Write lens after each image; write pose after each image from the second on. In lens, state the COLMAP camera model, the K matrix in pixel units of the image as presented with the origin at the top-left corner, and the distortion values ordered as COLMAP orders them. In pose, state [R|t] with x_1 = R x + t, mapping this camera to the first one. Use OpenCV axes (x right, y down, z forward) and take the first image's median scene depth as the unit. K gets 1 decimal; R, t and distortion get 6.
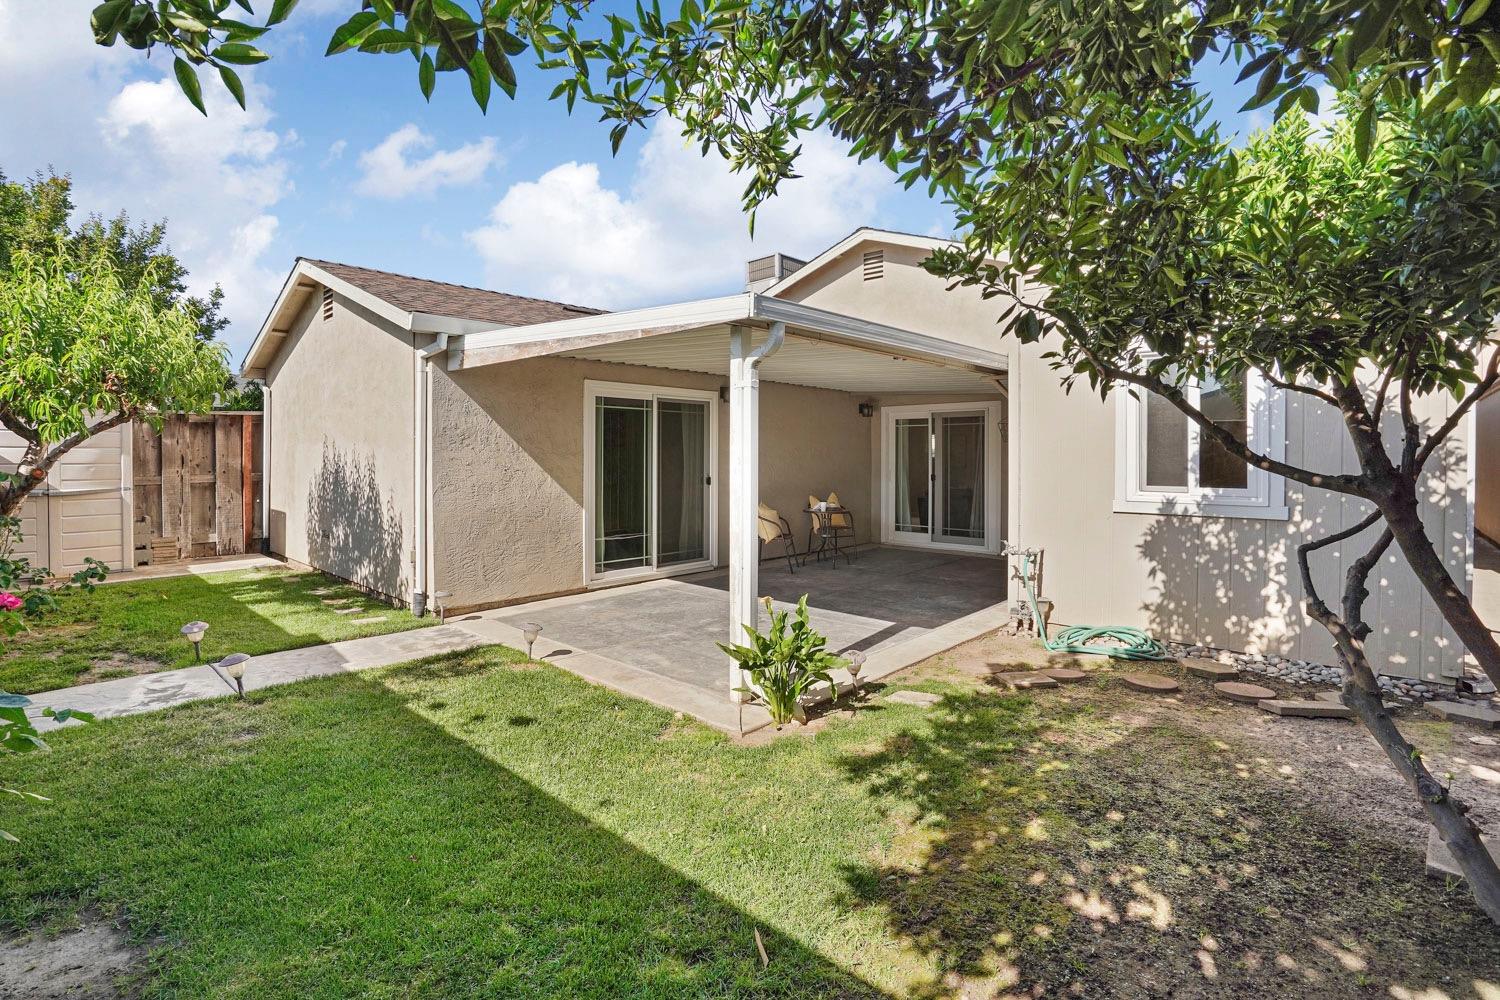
lens RADIAL K [[706.4, 0, 746.5], [0, 706.4, 483.5], [0, 0, 1]] dist [-0.060848, 0.021676]
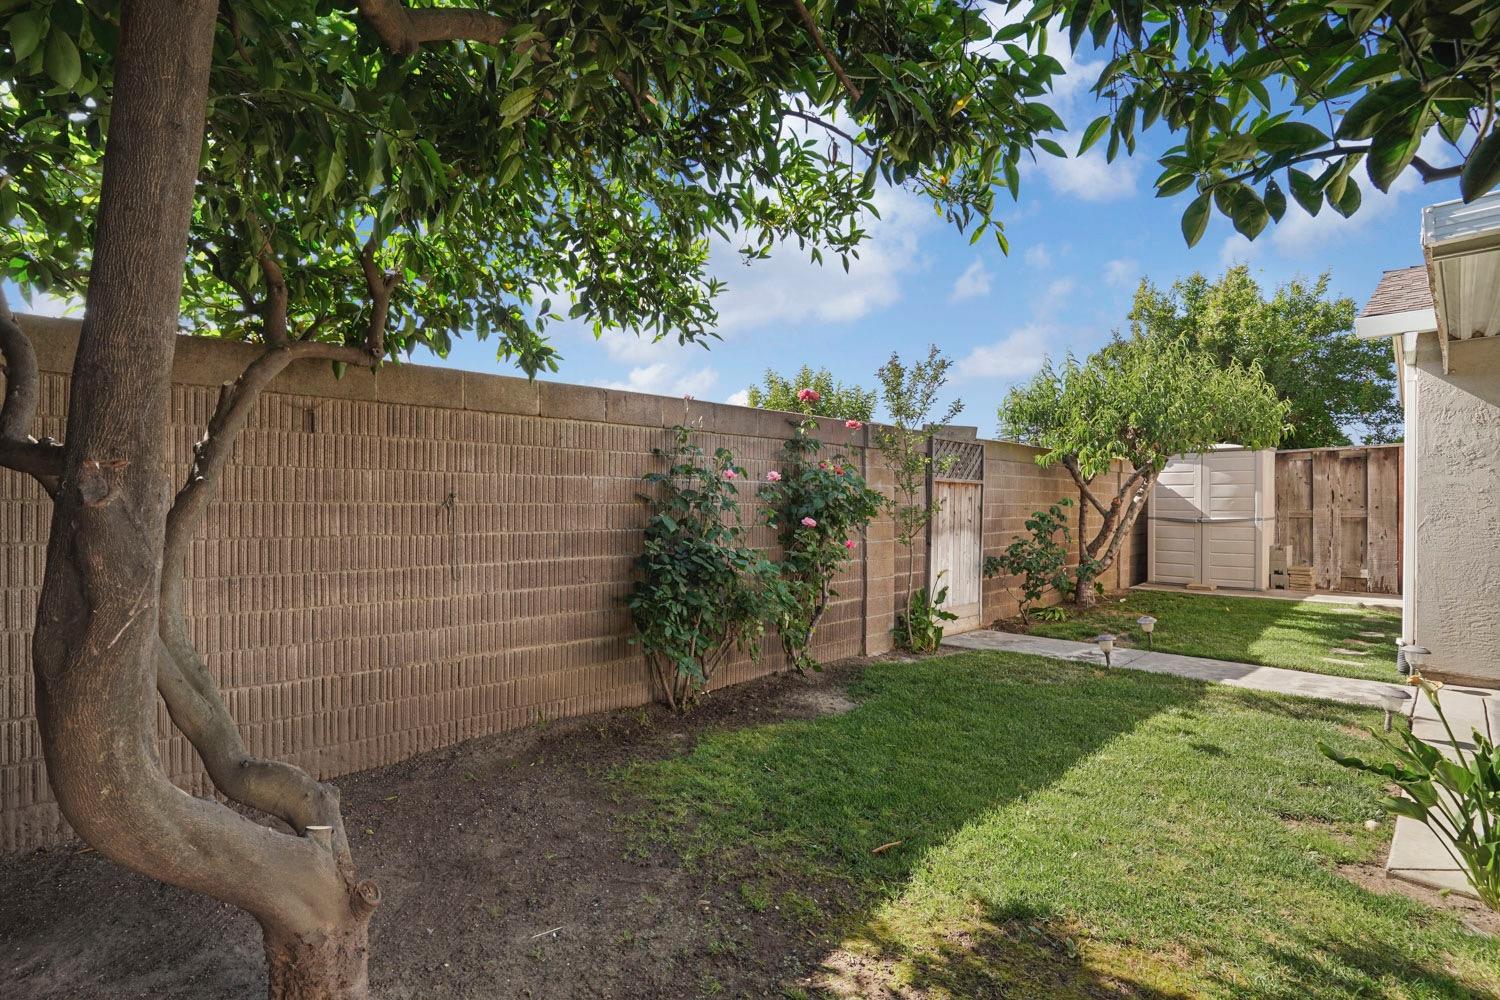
lens RADIAL K [[712.1, 0, 731.7], [0, 712.1, 507.0], [0, 0, 1]] dist [-0.062637, 0.022815]
pose [[-0.061698, 0.006368, -0.998075, 0.504781], [-0.036926, 0.999280, 0.008658, 0.016351], [0.997412, 0.037390, -0.061419, 0.292393]]
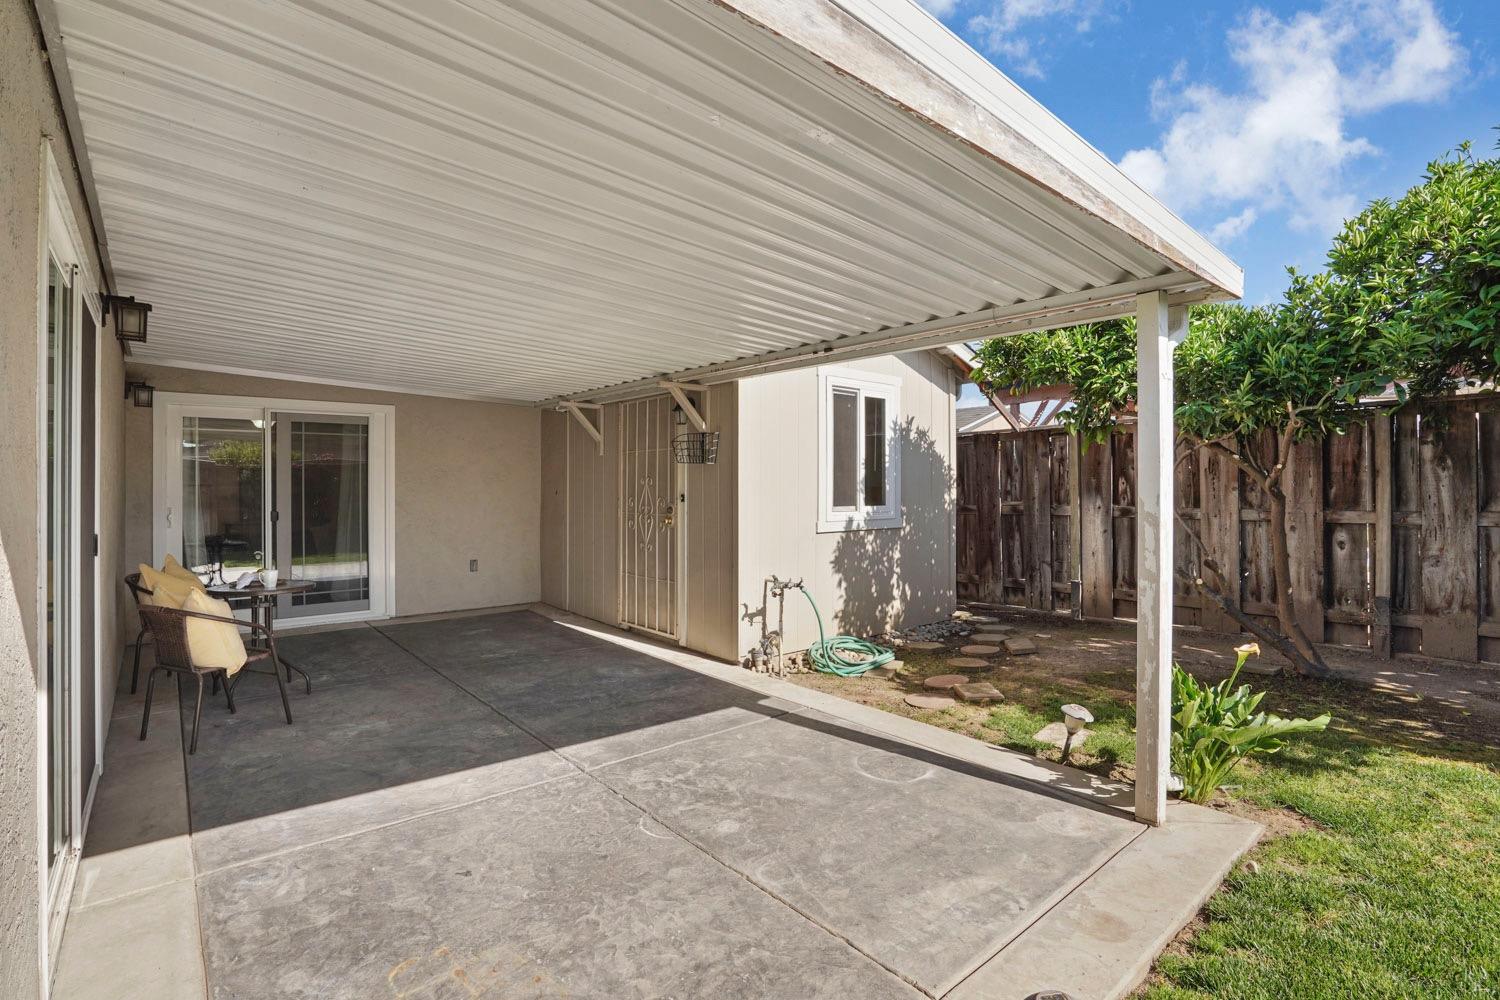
lens RADIAL K [[706.4, 0, 746.5], [0, 706.4, 483.5], [0, 0, 1]] dist [-0.060848, 0.021676]
pose [[0.122050, -0.000349, 0.992524, -0.630314], [0.040132, 0.999184, -0.004584, -0.038125], [-0.991712, 0.040391, 0.121964, 1.097791]]
